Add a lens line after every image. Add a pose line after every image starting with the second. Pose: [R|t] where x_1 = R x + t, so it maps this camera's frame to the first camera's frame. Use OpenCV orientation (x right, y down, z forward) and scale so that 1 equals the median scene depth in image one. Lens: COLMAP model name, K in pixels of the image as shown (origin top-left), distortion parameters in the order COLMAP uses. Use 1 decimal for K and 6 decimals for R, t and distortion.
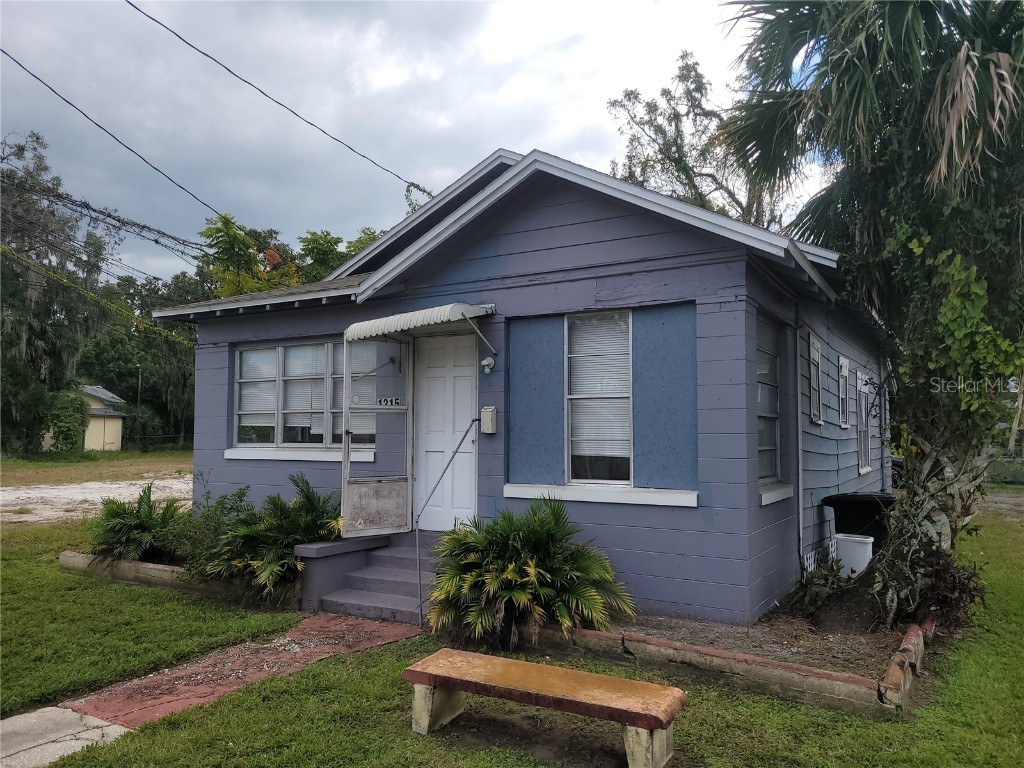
lens RADIAL K [[770.5, 0, 507.8], [0, 770.5, 394.6], [0, 0, 1]] dist [0.056266, -0.036227]
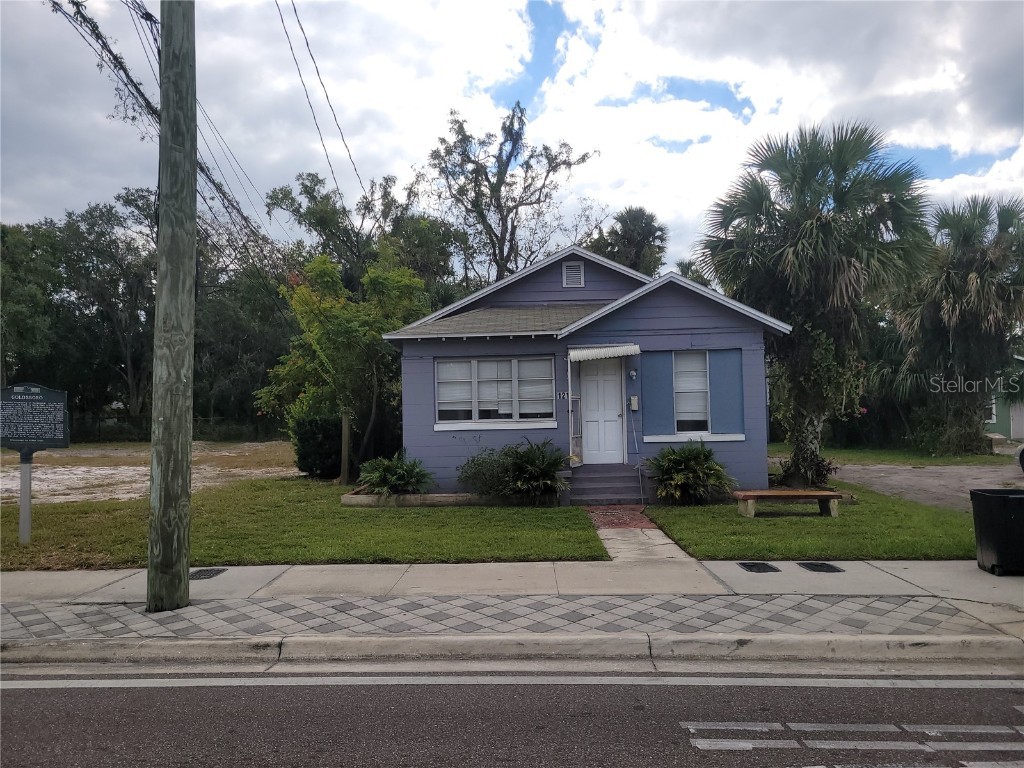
lens RADIAL K [[770.5, 0, 507.8], [0, 770.5, 394.6], [0, 0, 1]] dist [0.056266, -0.036227]
pose [[0.876782, -0.006553, 0.480843, -1.249968], [-0.001781, 0.999856, 0.016875, -0.021780], [-0.480885, -0.015652, 0.876644, -0.554368]]
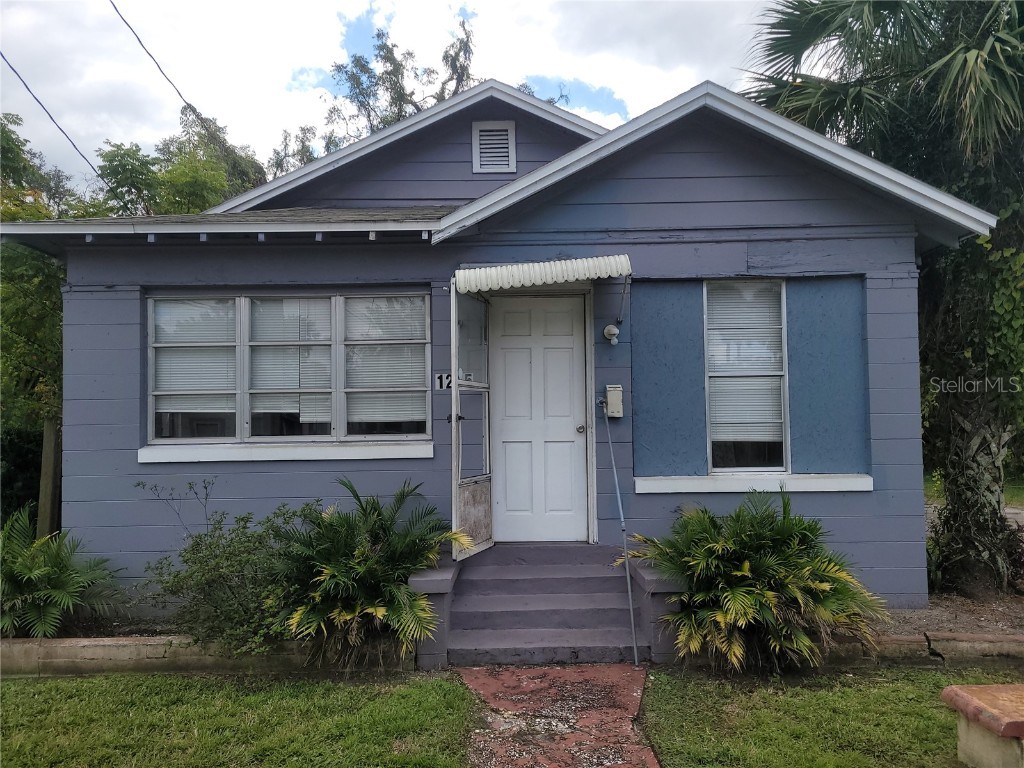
lens RADIAL K [[770.5, 0, 507.8], [0, 770.5, 394.6], [0, 0, 1]] dist [0.056266, -0.036227]
pose [[0.859861, 0.006904, 0.510481, -0.550225], [-0.011100, 0.999925, 0.005174, 0.023147], [-0.510407, -0.010116, 0.859873, 0.351406]]
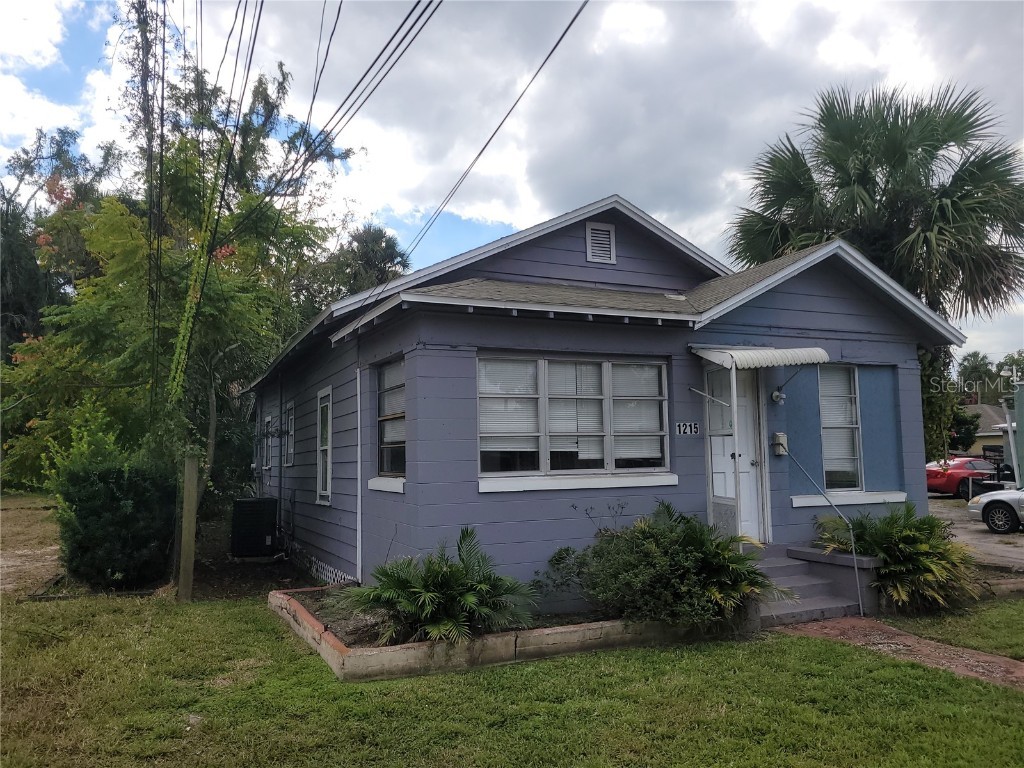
lens RADIAL K [[770.5, 0, 507.8], [0, 770.5, 394.6], [0, 0, 1]] dist [0.056266, -0.036227]
pose [[0.568648, 0.054658, 0.820763, -1.273274], [-0.024360, 0.998471, -0.049615, 0.026567], [-0.822220, 0.008220, 0.569110, 0.668578]]
